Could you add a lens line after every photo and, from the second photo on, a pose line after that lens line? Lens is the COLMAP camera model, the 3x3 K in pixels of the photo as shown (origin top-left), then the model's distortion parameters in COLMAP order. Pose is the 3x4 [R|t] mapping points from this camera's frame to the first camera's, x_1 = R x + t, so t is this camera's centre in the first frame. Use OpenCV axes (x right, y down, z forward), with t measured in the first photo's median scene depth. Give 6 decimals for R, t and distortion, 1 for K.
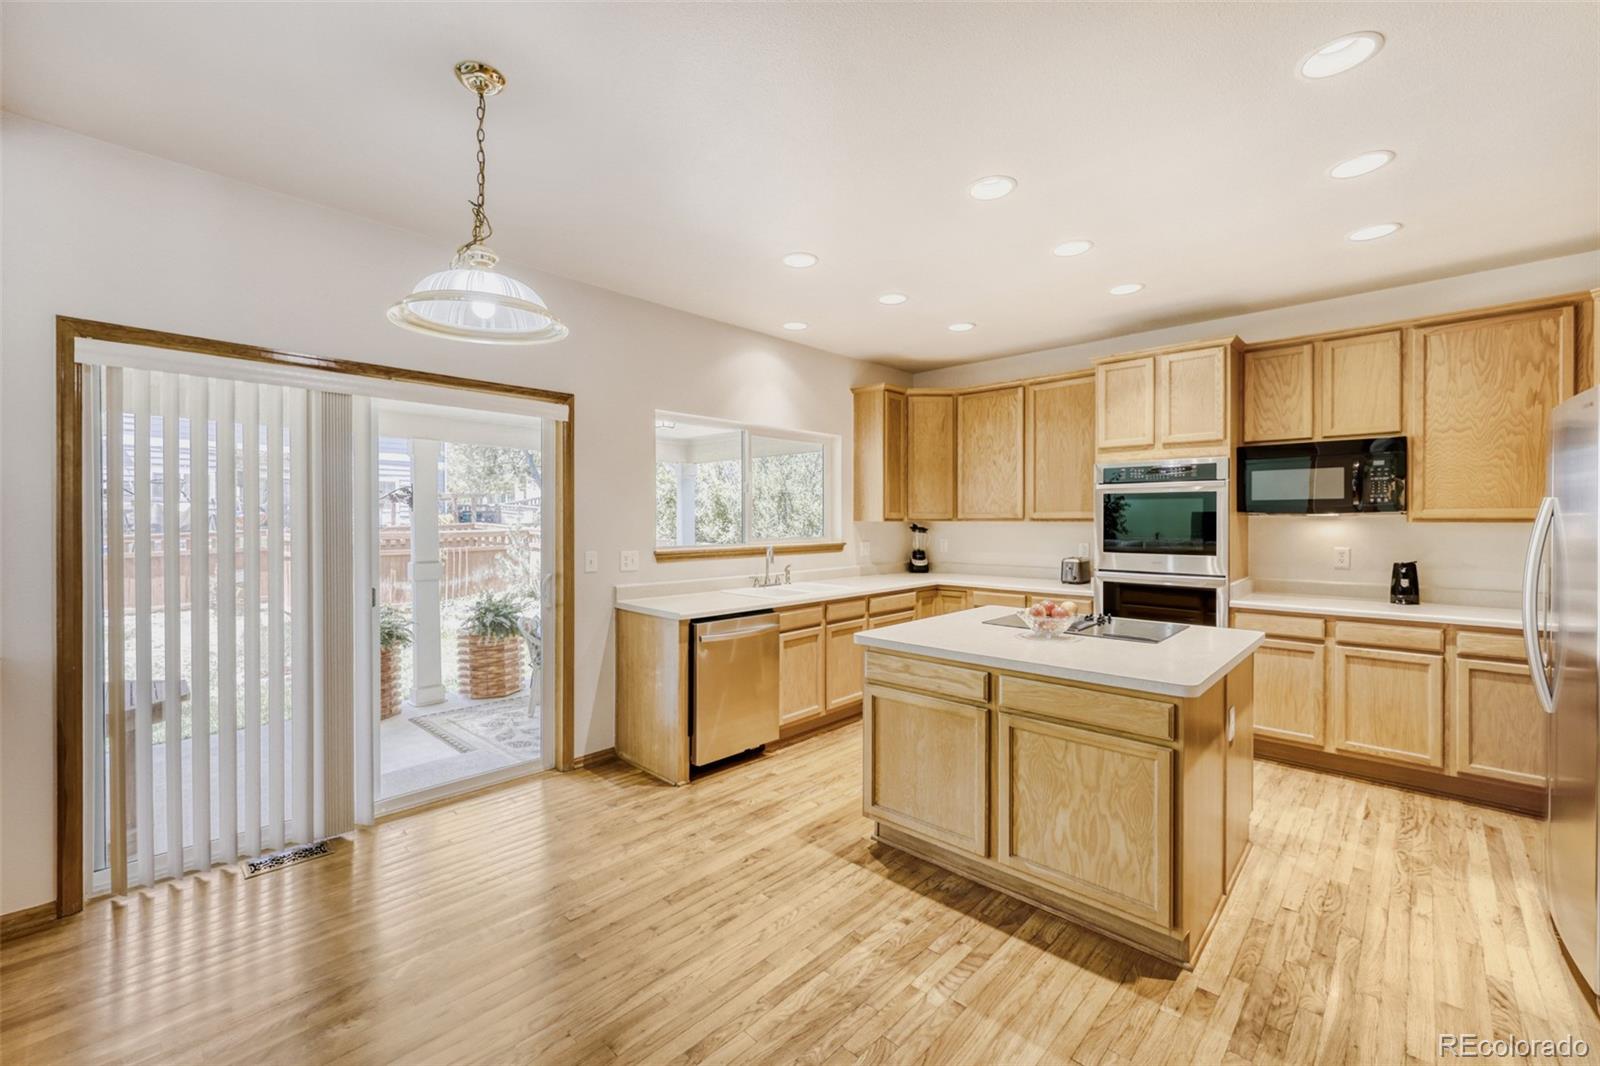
lens RADIAL K [[658.7, 0, 778.4], [0, 658.7, 521.8], [0, 0, 1]] dist [0.006212, -0.000568]
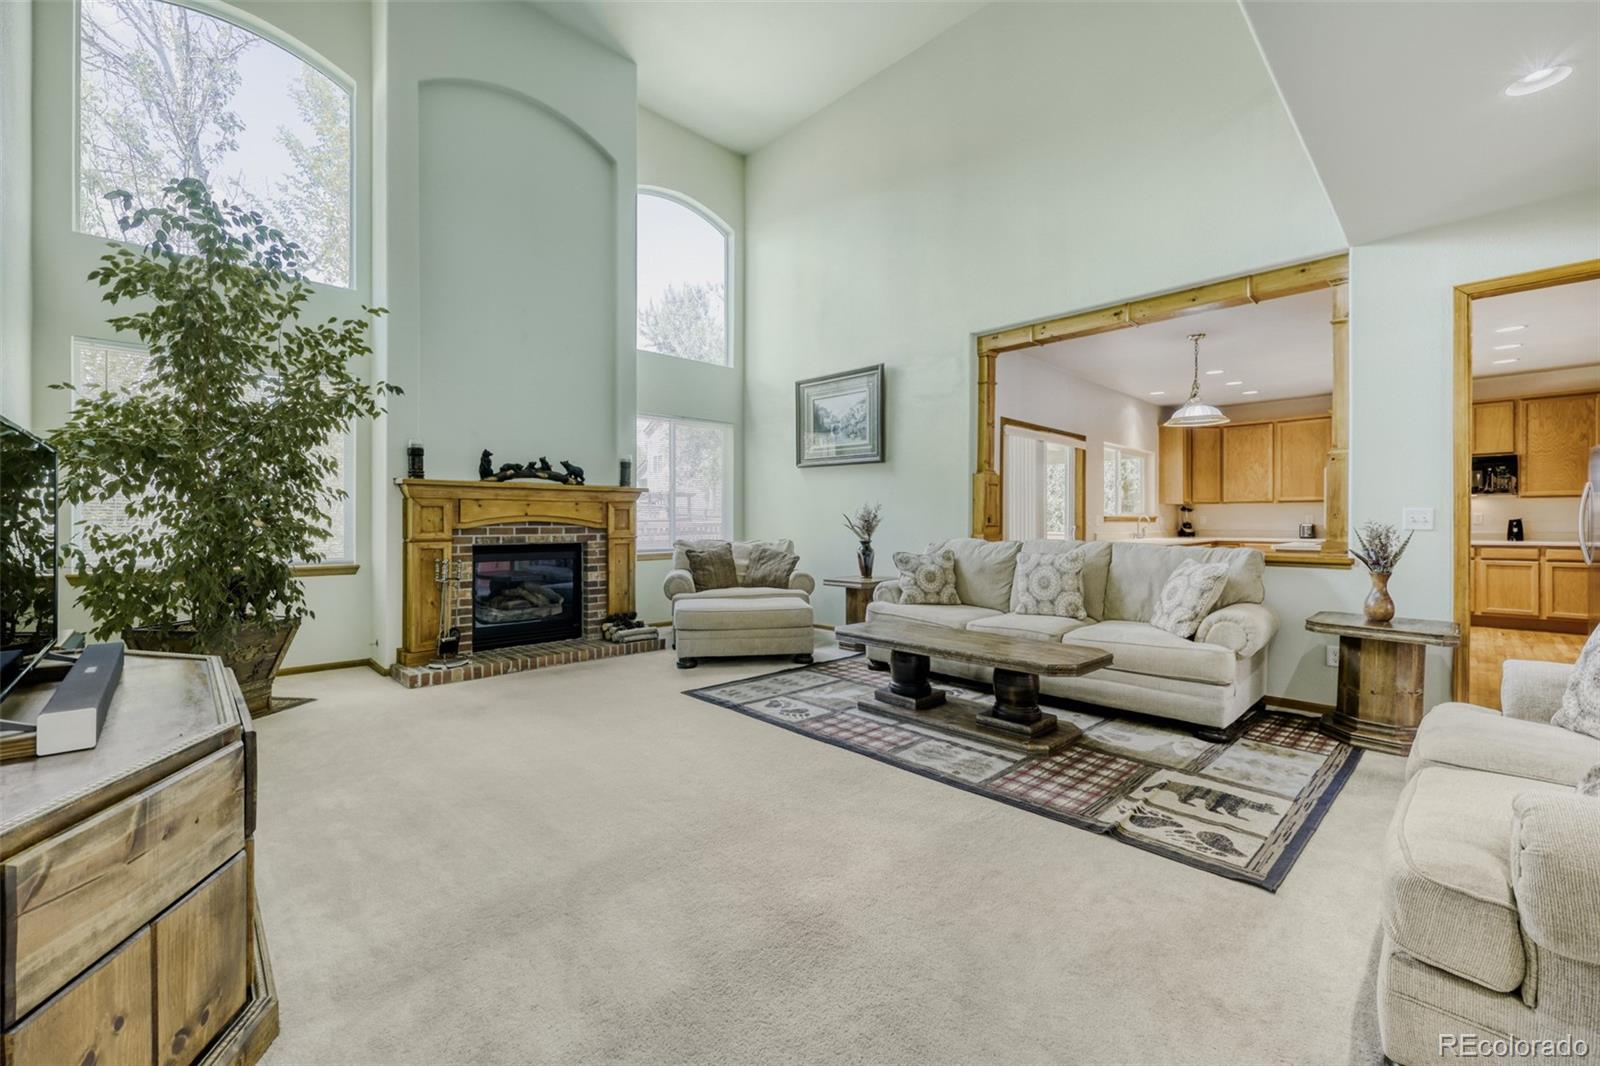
lens RADIAL K [[658.7, 0, 793.1], [0, 658.7, 522.0], [0, 0, 1]] dist [0.006212, -0.000568]
pose [[0.999753, -0.003034, -0.022035, -1.081577], [0.002983, 0.999993, -0.002367, 0.064446], [0.022042, 0.002300, 0.999754, -0.948626]]
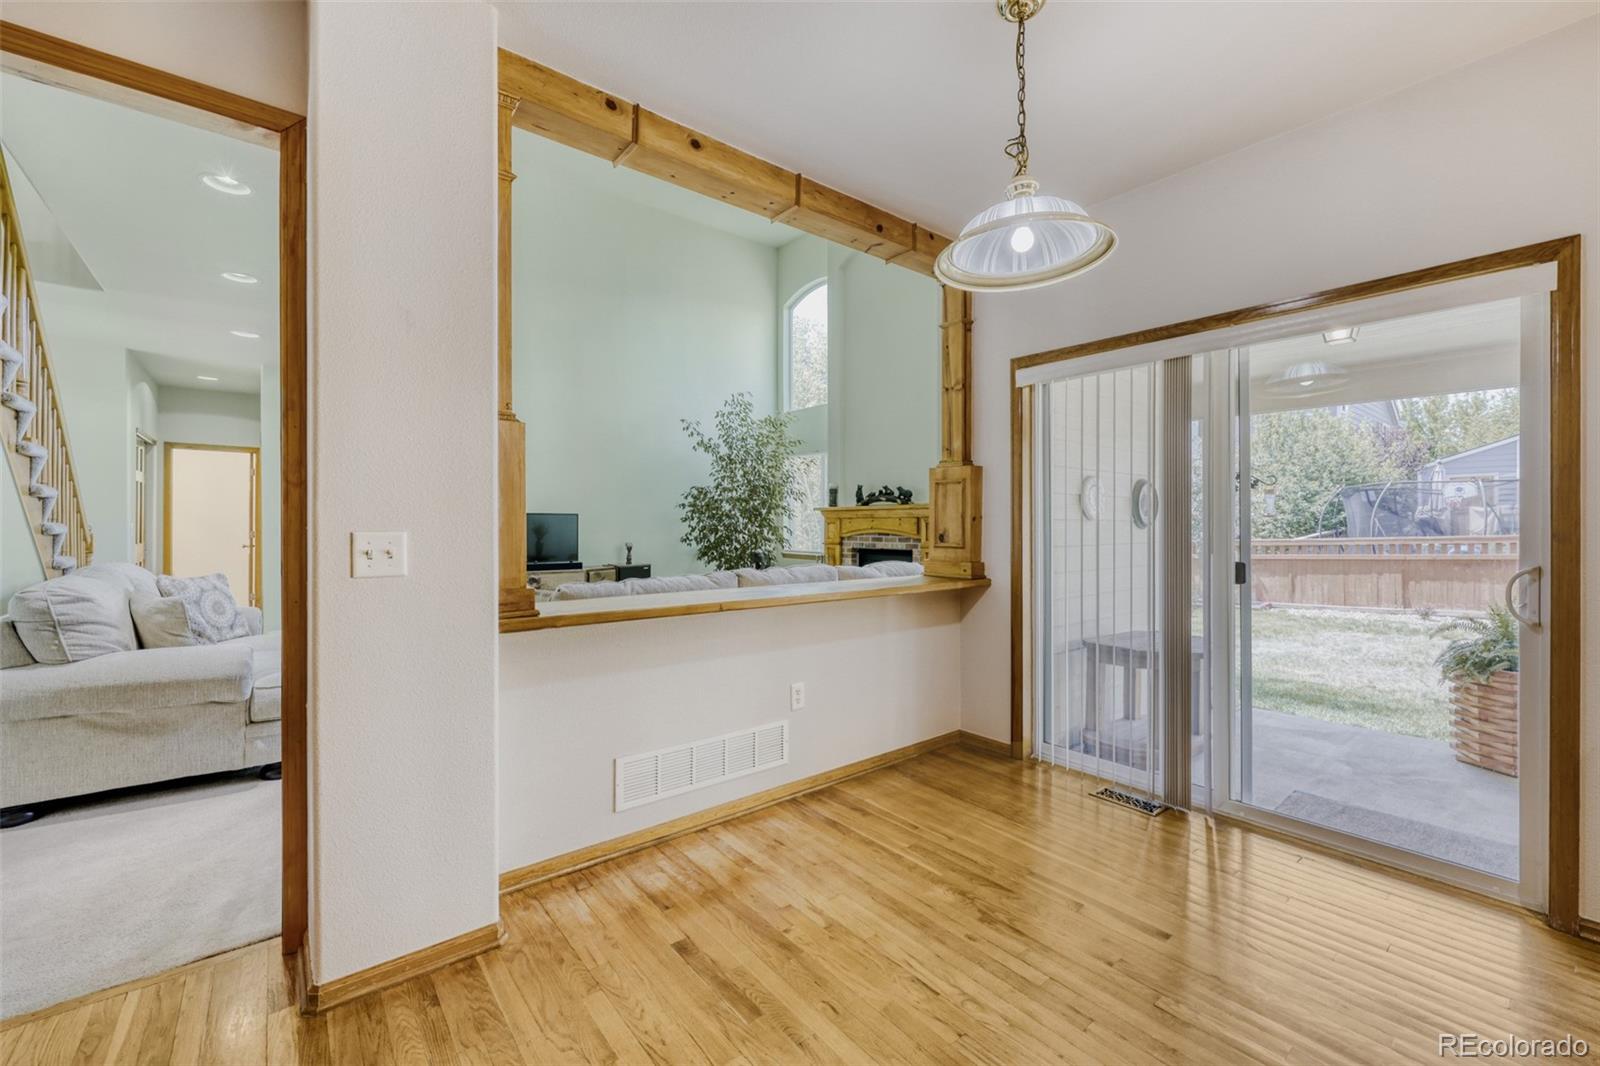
lens RADIAL K [[658.7, 0, 823.1], [0, 658.7, 528.5], [0, 0, 1]] dist [0.006212, -0.000568]
pose [[-0.090052, 0.000860, -0.995937, 0.263990], [-0.005101, 0.999986, 0.001325, 0.044382], [0.995924, 0.005200, -0.090046, 0.410526]]
